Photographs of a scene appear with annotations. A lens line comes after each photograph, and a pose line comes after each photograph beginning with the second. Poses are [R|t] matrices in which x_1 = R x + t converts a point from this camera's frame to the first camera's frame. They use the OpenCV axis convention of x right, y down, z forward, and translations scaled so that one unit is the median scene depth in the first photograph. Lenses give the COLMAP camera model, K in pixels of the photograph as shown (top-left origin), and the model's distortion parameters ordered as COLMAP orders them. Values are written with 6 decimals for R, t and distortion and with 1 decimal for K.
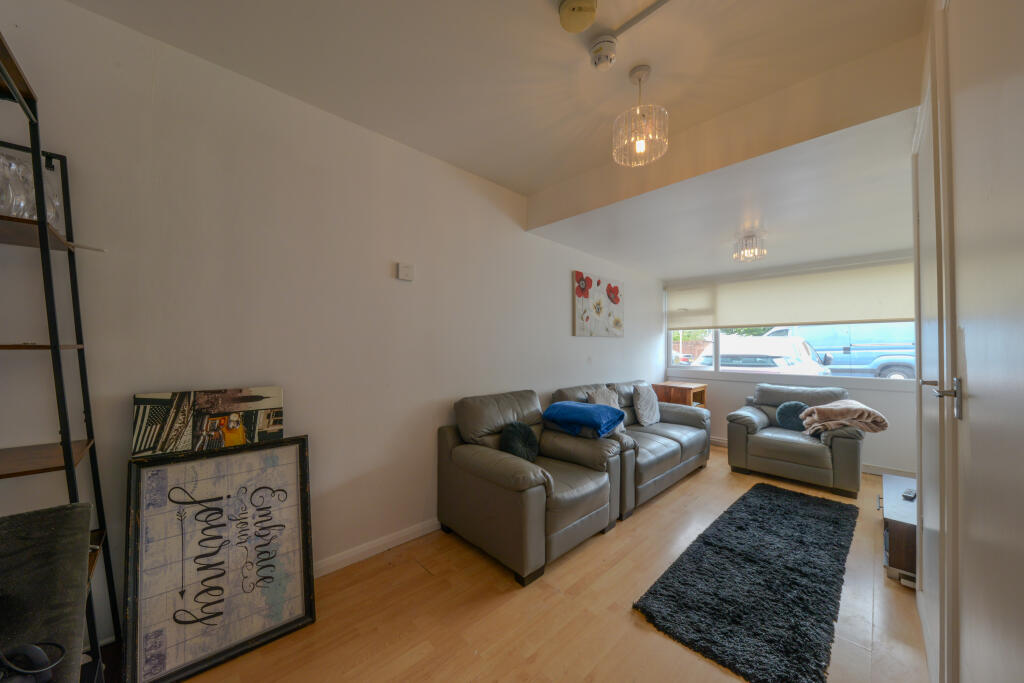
lens RADIAL K [[348.8, 0, 512.0], [0, 348.8, 341.5], [0, 0, 1]] dist [0.021904, -0.010312]
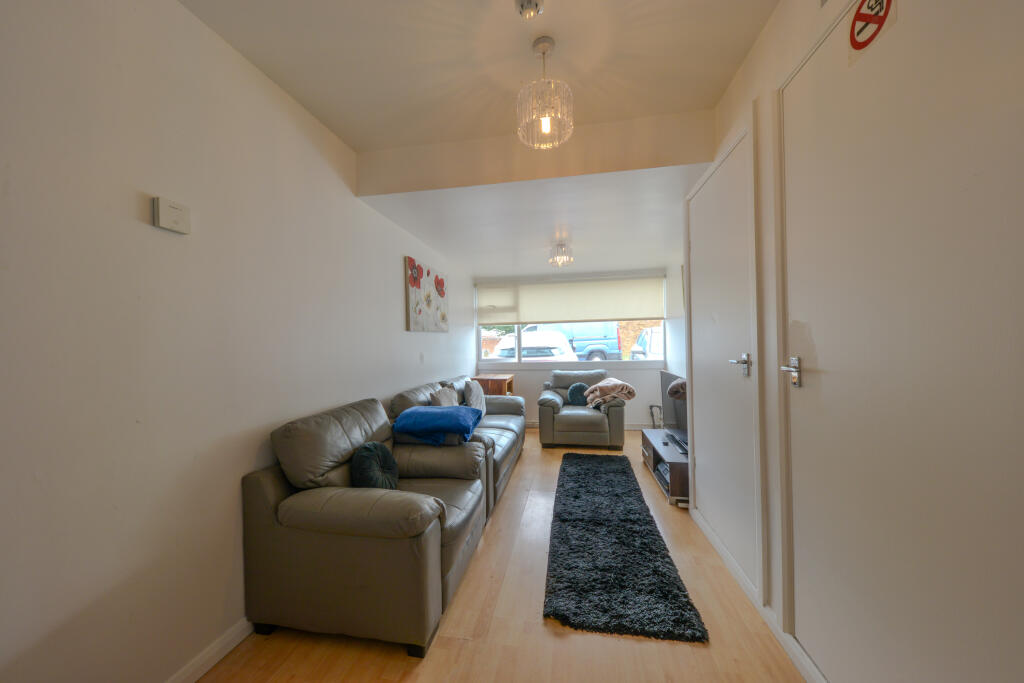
lens RADIAL K [[348.8, 0, 512.0], [0, 348.8, 341.5], [0, 0, 1]] dist [0.021904, -0.010312]
pose [[0.810168, -0.020330, 0.585845, -0.144193], [0.014075, 0.999785, 0.015231, 0.001145], [-0.586028, -0.004094, 0.810280, 0.159112]]
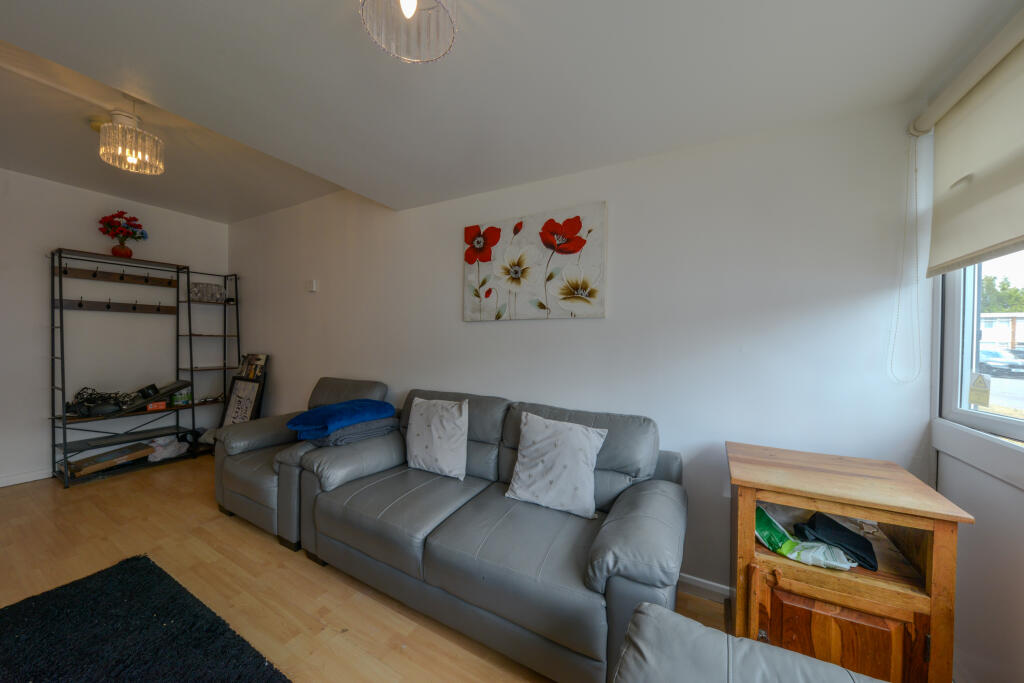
lens RADIAL K [[348.8, 0, 512.0], [0, 348.8, 341.5], [0, 0, 1]] dist [0.021904, -0.010312]
pose [[0.291447, 0.007383, -0.956558, 1.013782], [0.009114, 0.999903, 0.010495, 0.020795], [0.956543, -0.011777, 0.291352, 1.023530]]
